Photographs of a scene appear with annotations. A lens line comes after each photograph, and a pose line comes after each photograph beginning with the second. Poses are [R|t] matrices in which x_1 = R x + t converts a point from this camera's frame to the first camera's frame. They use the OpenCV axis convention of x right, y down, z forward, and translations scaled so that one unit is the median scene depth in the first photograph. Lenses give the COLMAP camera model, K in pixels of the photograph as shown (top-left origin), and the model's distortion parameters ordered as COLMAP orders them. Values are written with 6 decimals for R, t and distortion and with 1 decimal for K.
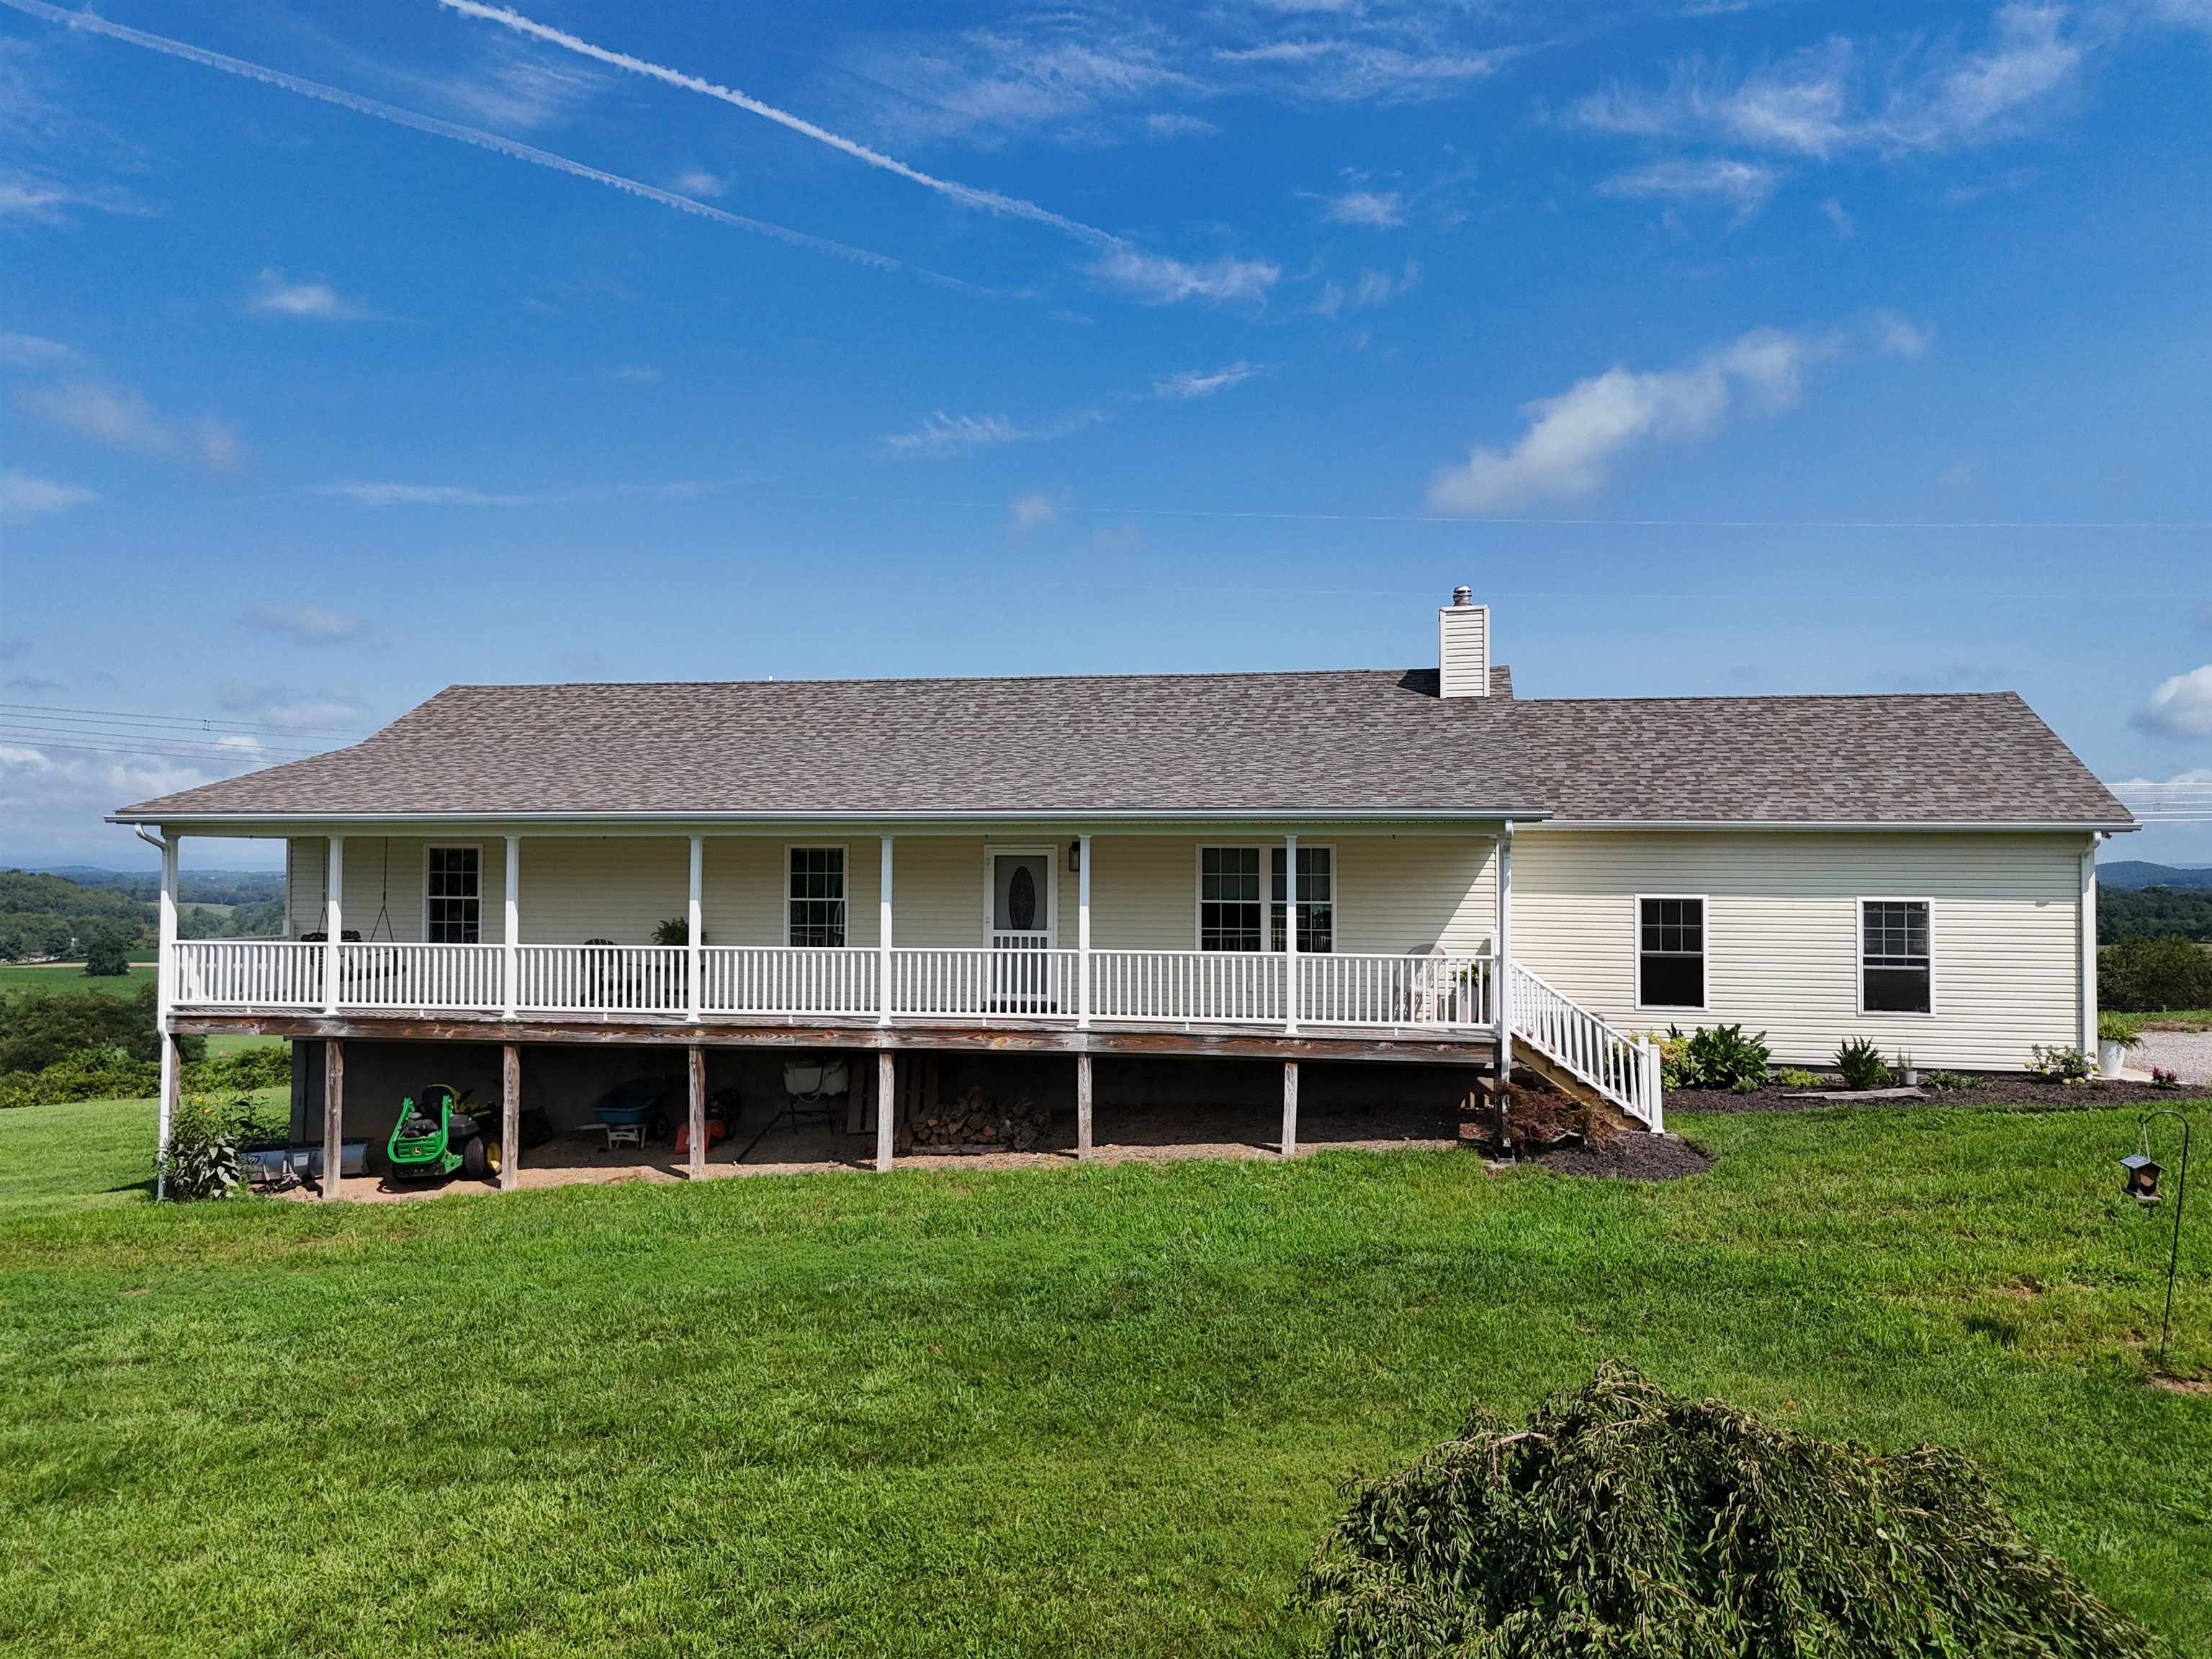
lens RADIAL K [[1622.4, 0, 1121.3], [0, 1622.4, 833.0], [0, 0, 1]] dist [0.090586, -0.085982]
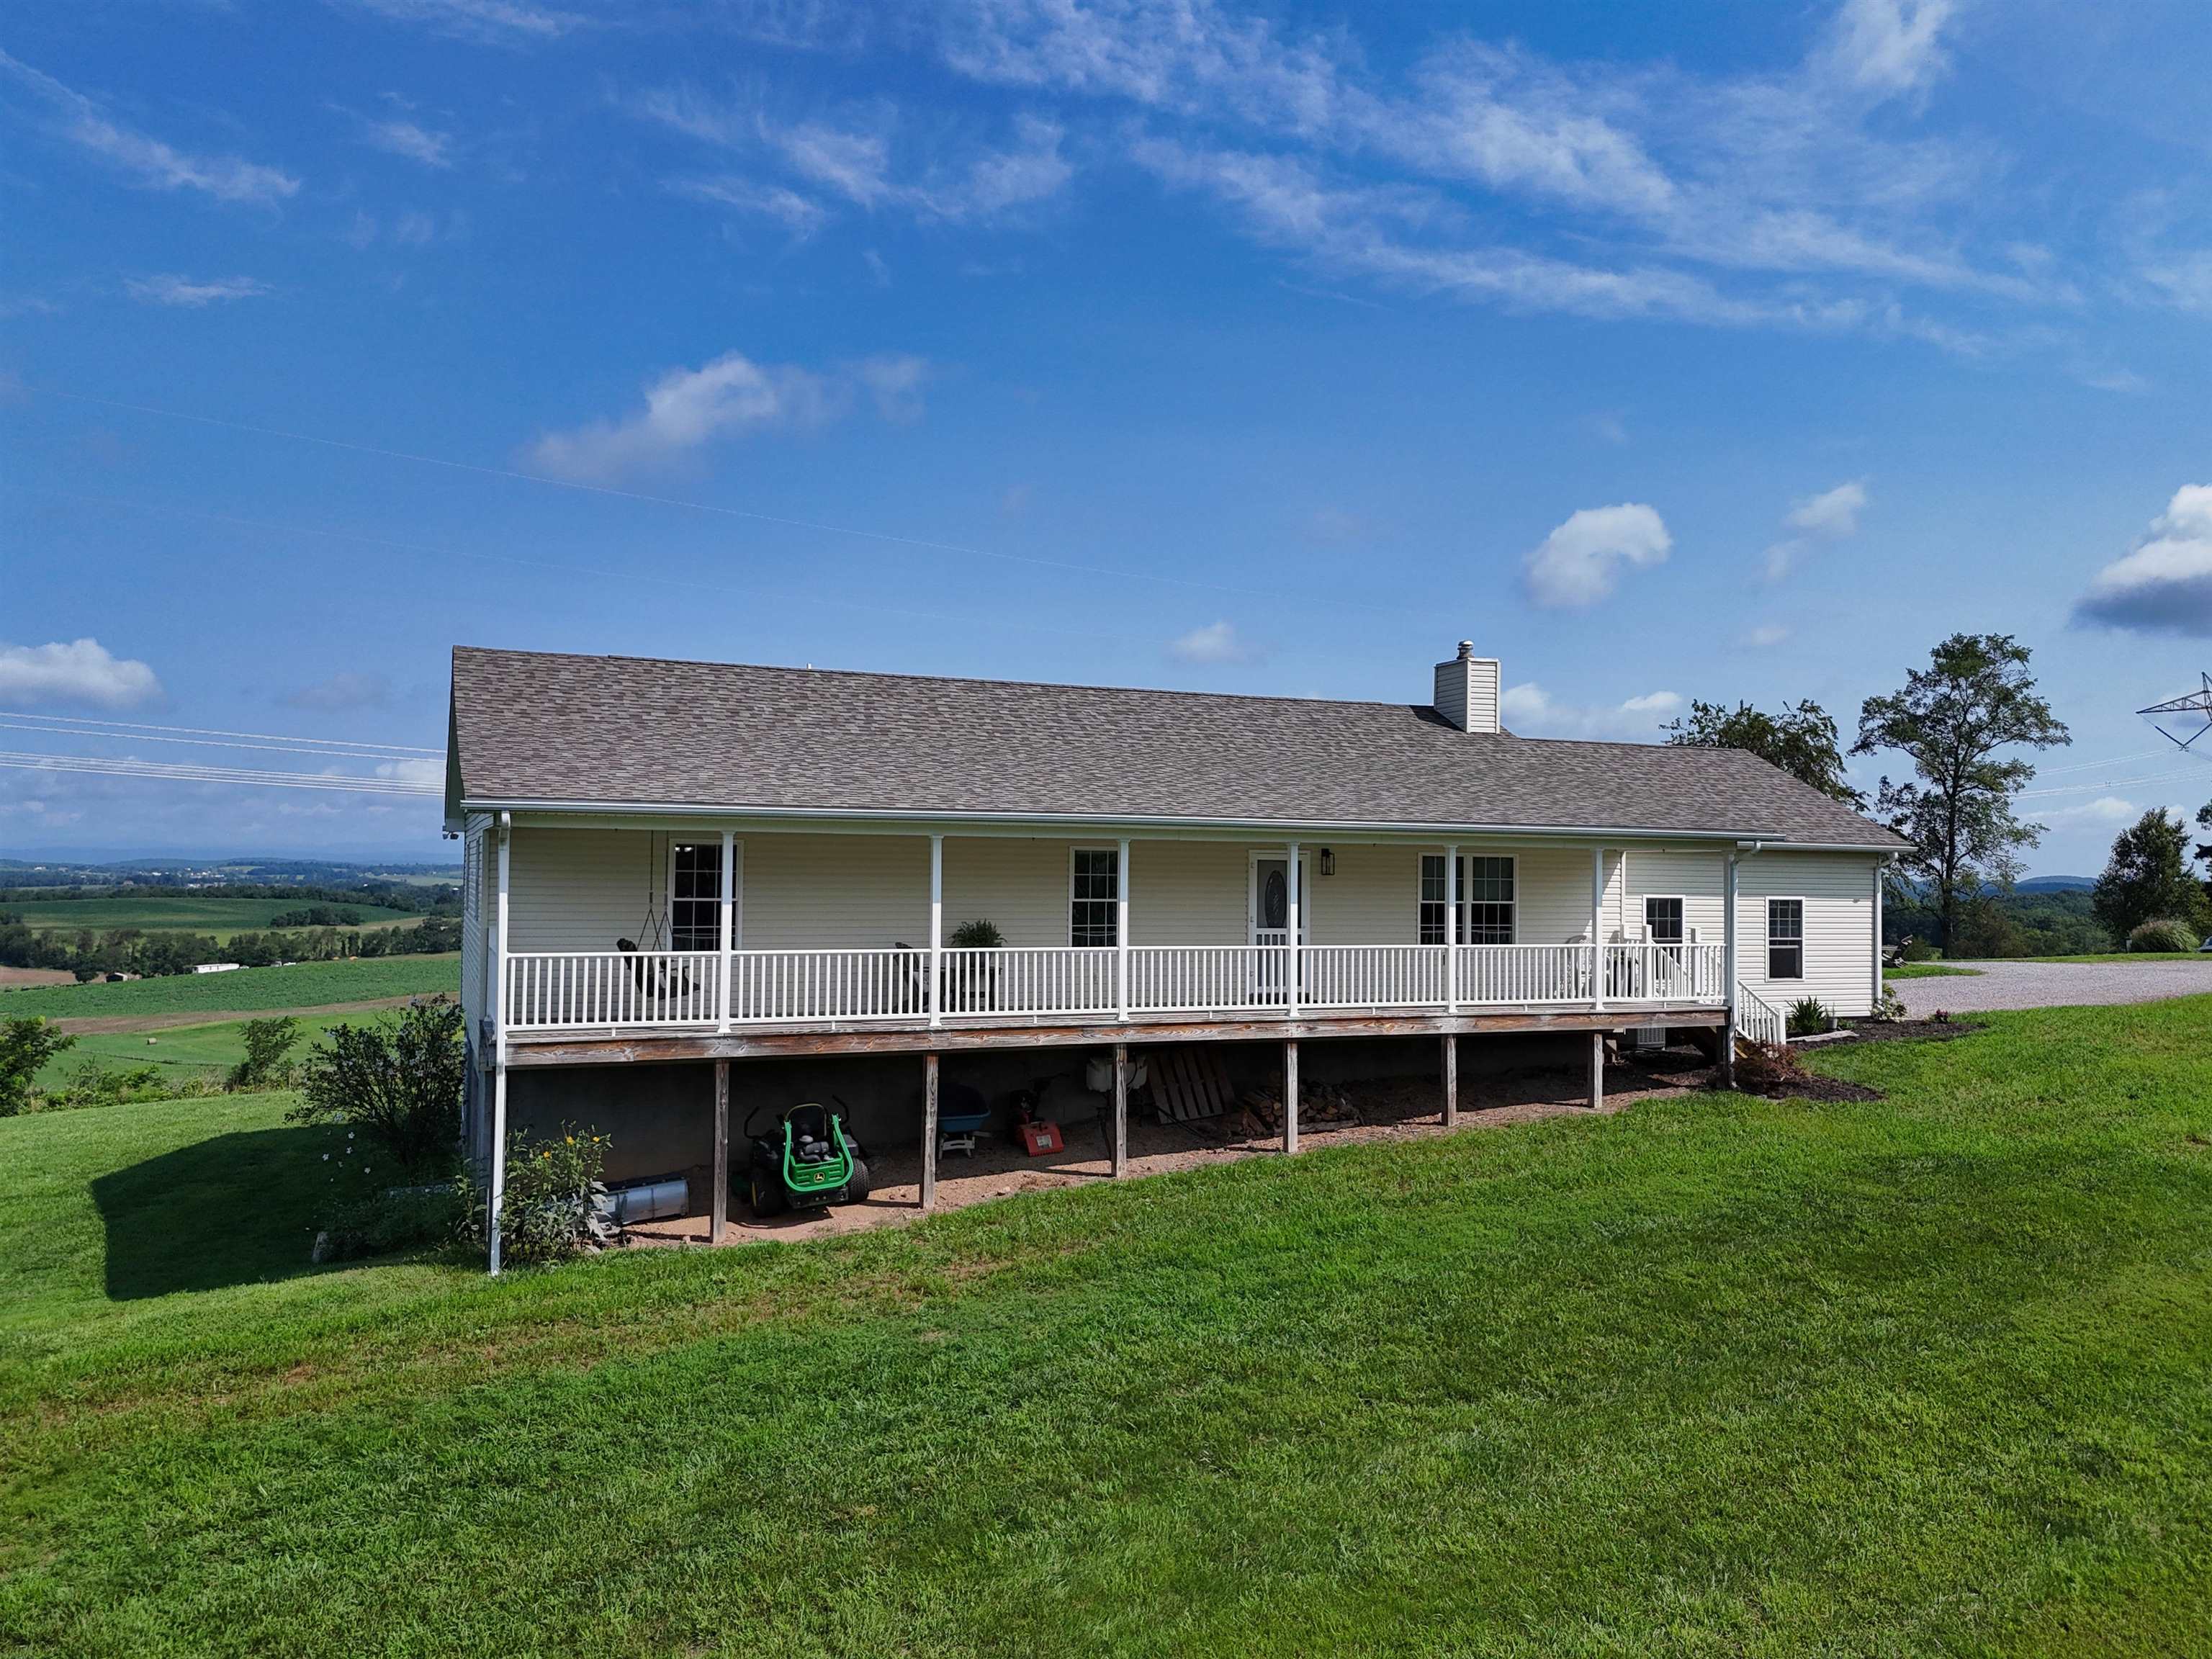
lens RADIAL K [[1622.4, 0, 1121.3], [0, 1622.4, 833.0], [0, 0, 1]] dist [0.090586, -0.085982]
pose [[0.840085, 0.018677, 0.542133, -0.708843], [-0.020985, 0.999778, -0.001924, -0.000037], [-0.542049, -0.009760, 0.840290, 0.130841]]
